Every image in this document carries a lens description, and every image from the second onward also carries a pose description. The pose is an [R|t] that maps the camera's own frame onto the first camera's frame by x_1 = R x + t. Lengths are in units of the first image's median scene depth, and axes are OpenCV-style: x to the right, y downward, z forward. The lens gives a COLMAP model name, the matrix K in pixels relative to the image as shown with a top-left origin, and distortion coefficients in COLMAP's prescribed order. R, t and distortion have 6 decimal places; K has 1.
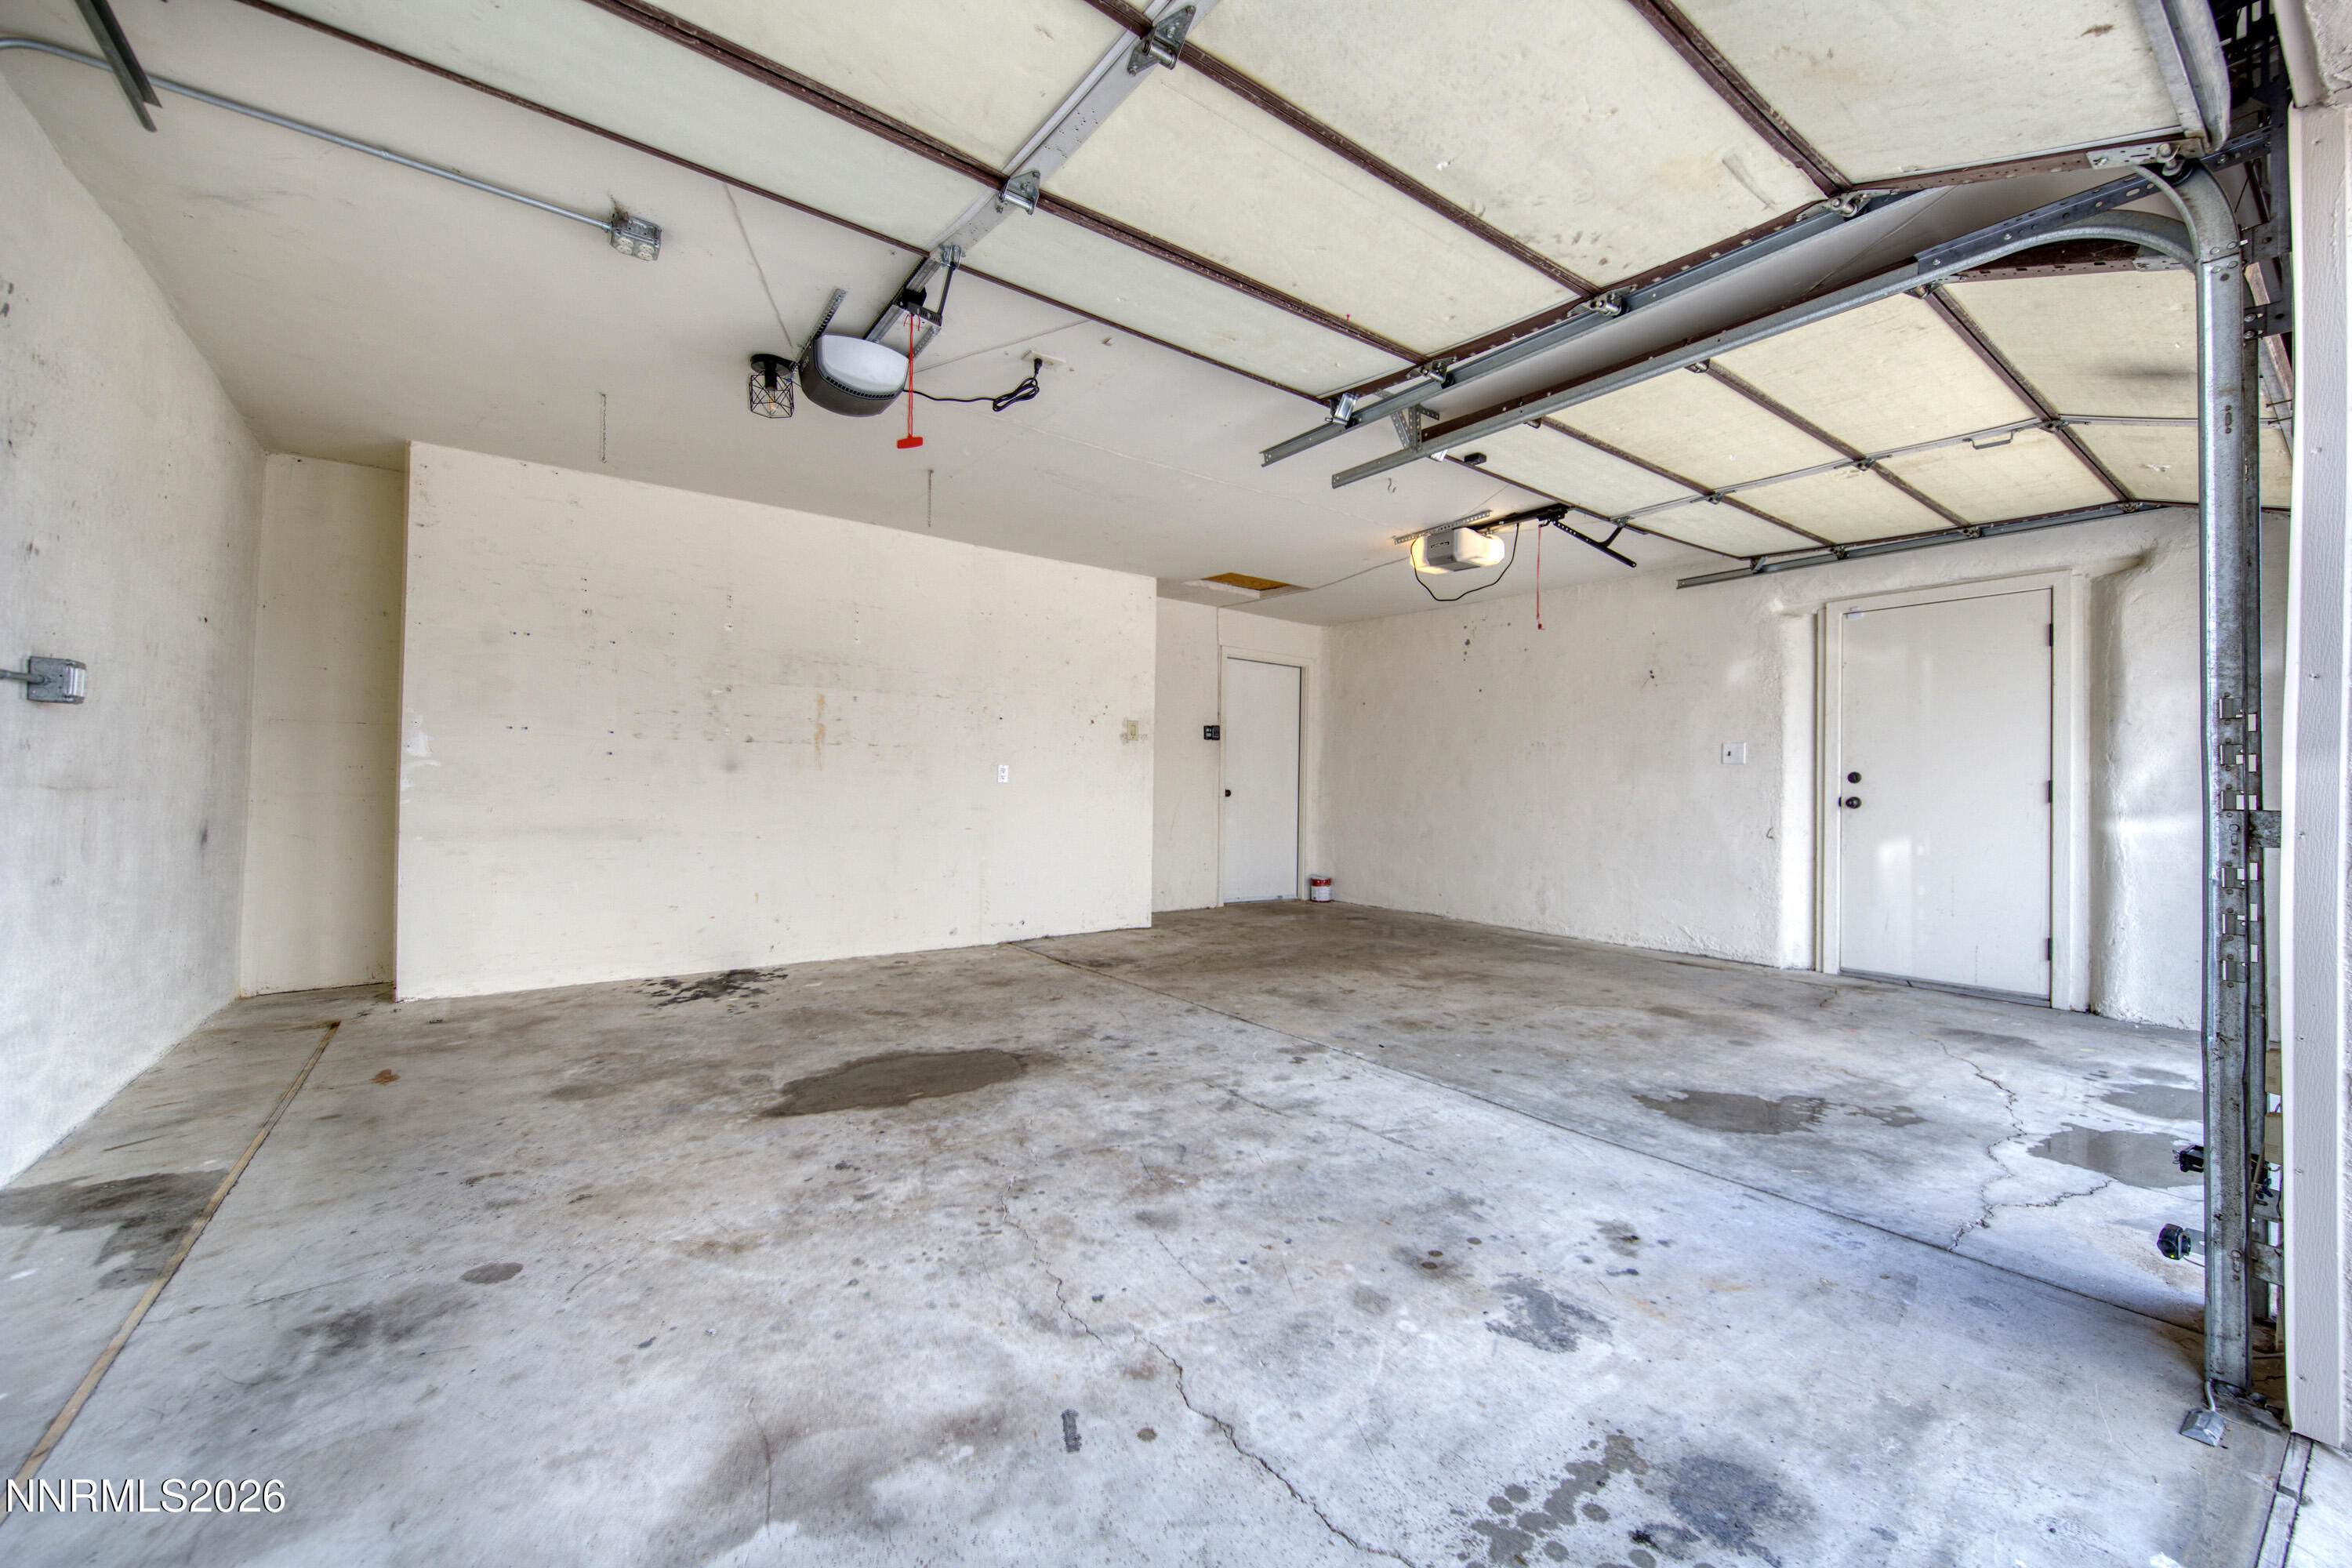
lens RADIAL K [[990.3, 0, 1185.2], [0, 990.3, 776.7], [0, 0, 1]] dist [0.000068, -0.000041]
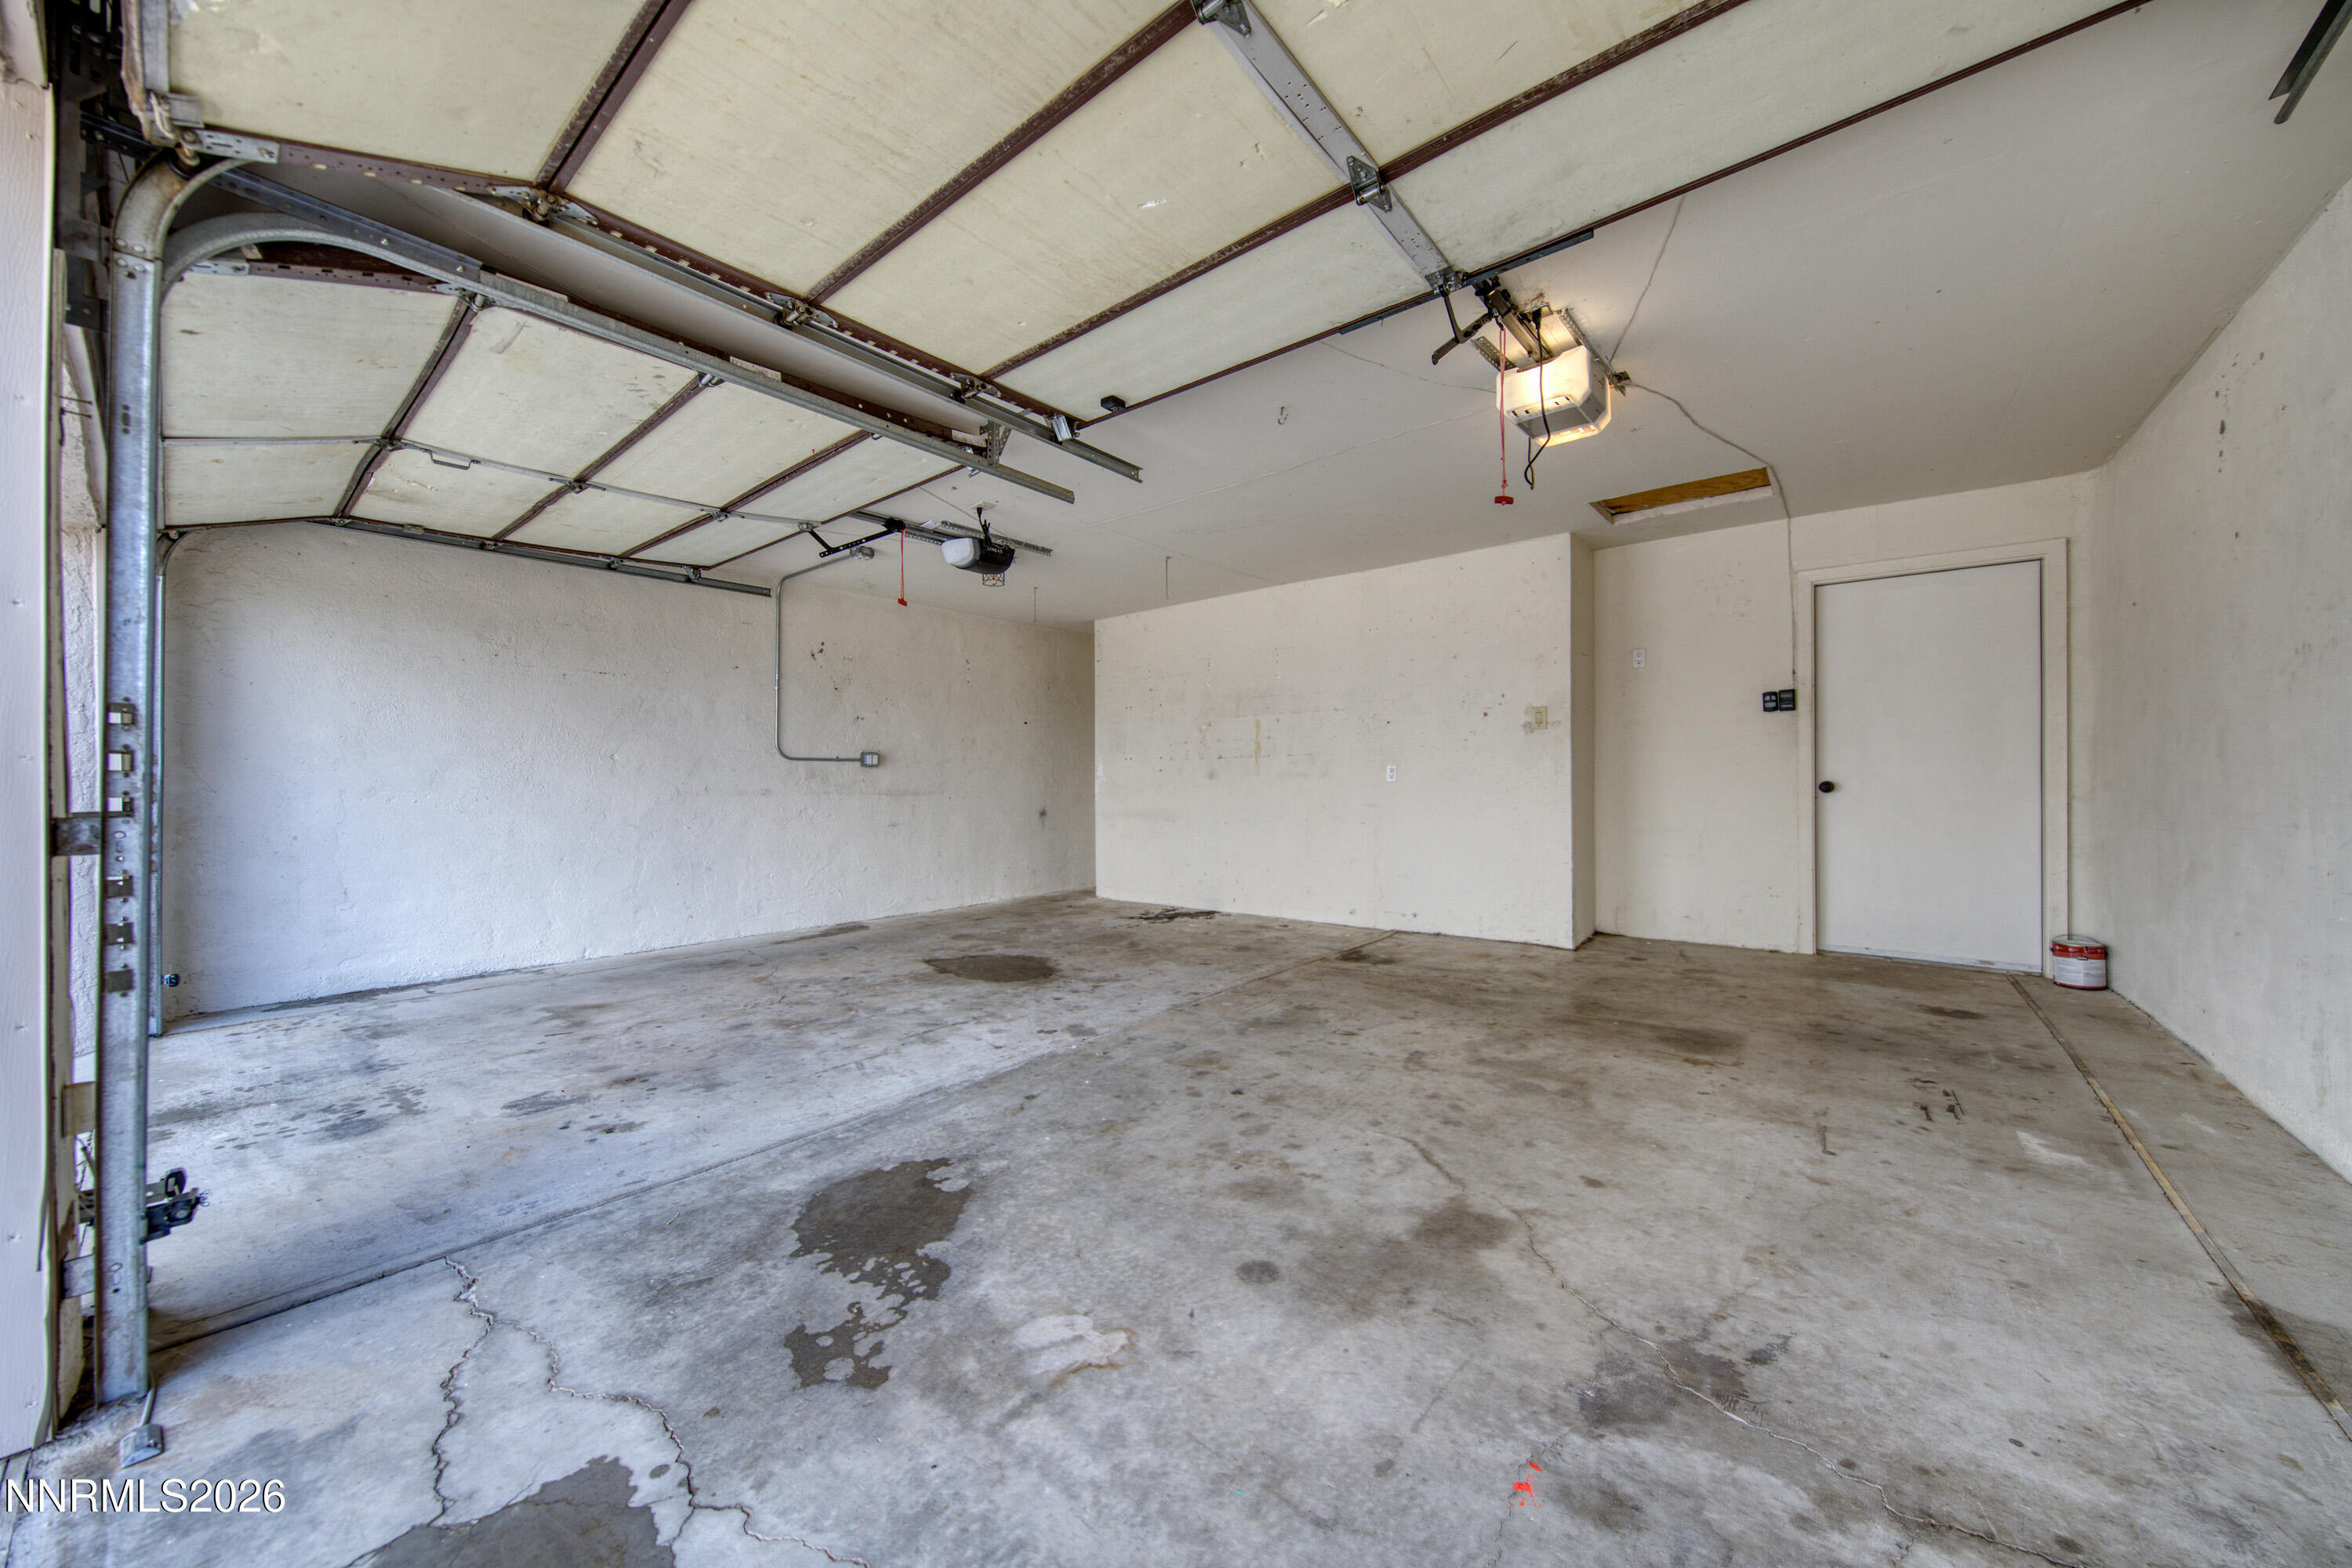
lens RADIAL K [[833.0, 0, 1176.0], [0, 833.0, 784.0], [0, 0, 1]] dist [-0.001976, -0.000260]
pose [[0.206624, -0.014125, -0.978319, 1.301894], [0.025513, 0.999634, -0.009044, 0.021568], [0.978088, -0.023092, 0.206908, 1.159656]]
